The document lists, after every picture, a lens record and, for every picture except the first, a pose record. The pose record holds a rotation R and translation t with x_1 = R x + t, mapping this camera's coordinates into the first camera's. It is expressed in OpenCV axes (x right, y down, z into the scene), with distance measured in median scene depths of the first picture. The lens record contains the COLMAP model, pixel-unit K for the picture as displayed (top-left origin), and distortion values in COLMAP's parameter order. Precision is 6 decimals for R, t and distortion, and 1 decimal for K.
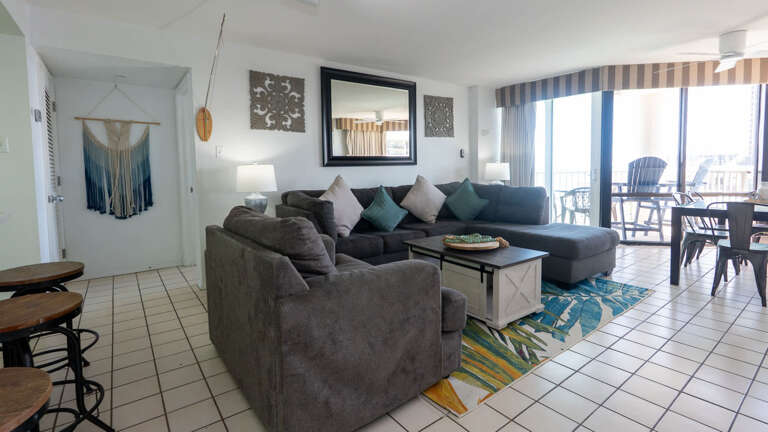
lens RADIAL K [[355.7, 0, 384.0], [0, 355.7, 192.7], [0, 0, 1]] dist [-0.005675, 0.000945]
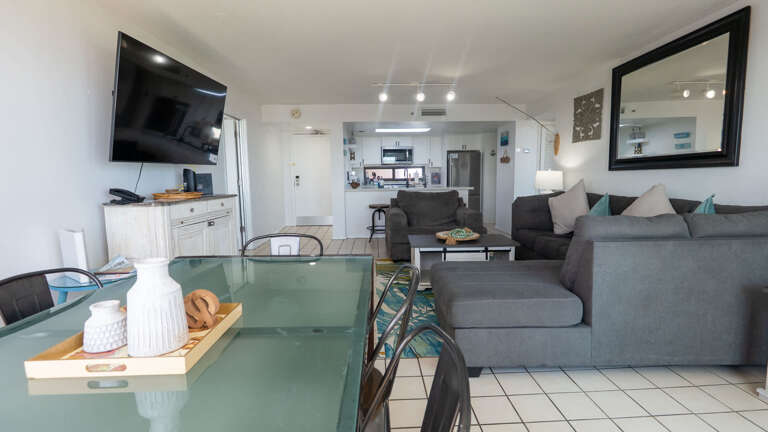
lens RADIAL K [[355.7, 0, 390.5], [0, 355.7, 208.8], [0, 0, 1]] dist [-0.005675, 0.000945]
pose [[-0.563793, 0.097424, -0.820150, 1.077329], [-0.033340, 0.989524, 0.140463, -0.094257], [0.825243, 0.106536, -0.554639, 1.143592]]
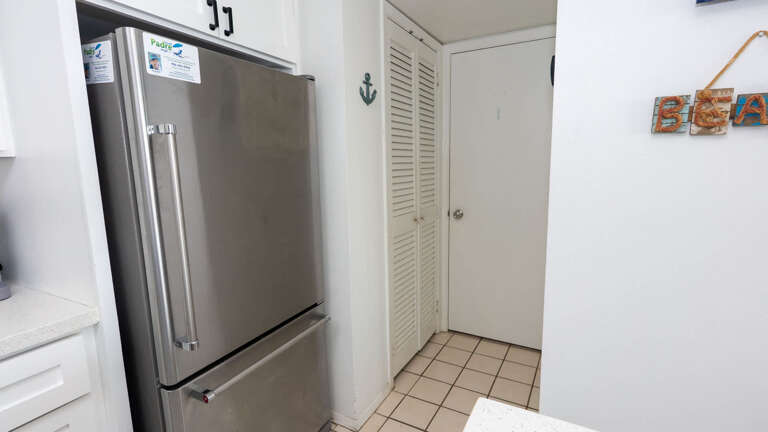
lens RADIAL K [[355.7, 0, 385.7], [0, 355.7, 218.7], [0, 0, 1]] dist [-0.005675, 0.000945]
pose [[0.404404, 0.149983, -0.902199, -0.638575], [-0.048387, 0.988589, 0.142655, -0.054741], [0.913299, -0.014036, 0.407047, 0.266911]]
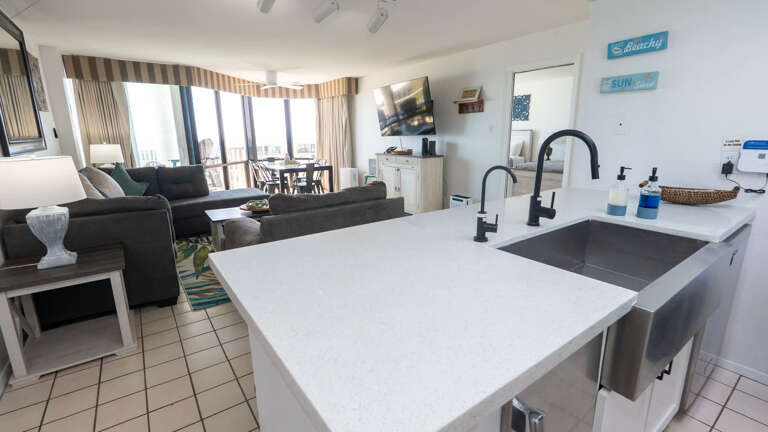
lens RADIAL K [[355.7, 0, 384.3], [0, 355.7, 214.4], [0, 0, 1]] dist [-0.005675, 0.000945]
pose [[0.026531, -0.206402, 0.978107, -0.847092], [0.077225, 0.975951, 0.203853, -0.054949], [-0.996661, 0.070126, 0.041833, 0.355245]]
